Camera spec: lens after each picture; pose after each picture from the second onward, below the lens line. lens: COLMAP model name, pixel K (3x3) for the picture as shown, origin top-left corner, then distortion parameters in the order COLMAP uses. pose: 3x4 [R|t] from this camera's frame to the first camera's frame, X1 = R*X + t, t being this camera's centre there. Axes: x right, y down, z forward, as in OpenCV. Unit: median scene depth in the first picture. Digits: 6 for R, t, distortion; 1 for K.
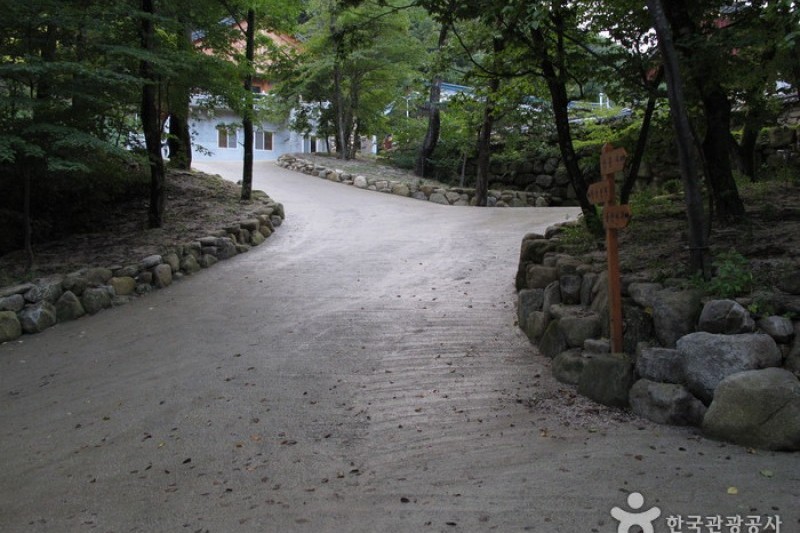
lens RADIAL K [[668.6, 0, 400.0], [0, 668.6, 266.5], [0, 0, 1]] dist [-0.140184, 0.097670]
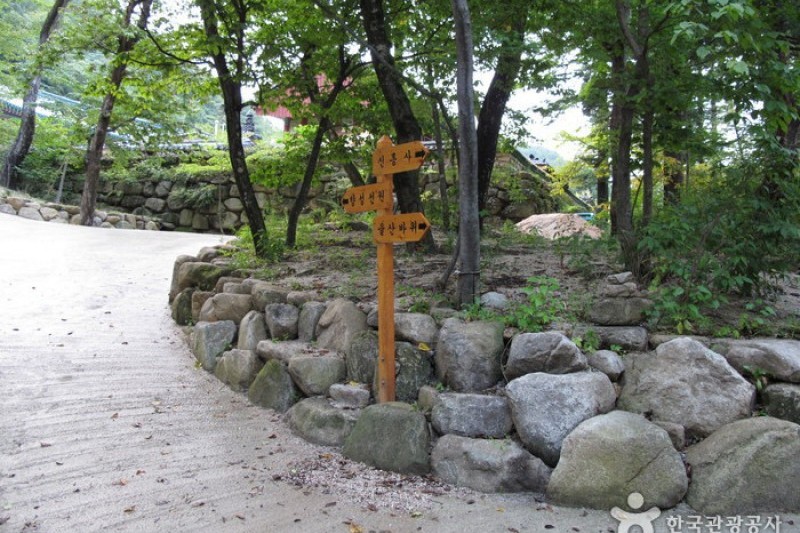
lens RADIAL K [[668.6, 0, 400.0], [0, 668.6, 266.5], [0, 0, 1]] dist [-0.140184, 0.097670]
pose [[0.819273, 0.046145, 0.571544, -0.103216], [-0.017109, 0.998280, -0.056073, 0.012284], [-0.573149, 0.036161, 0.818653, 0.283409]]
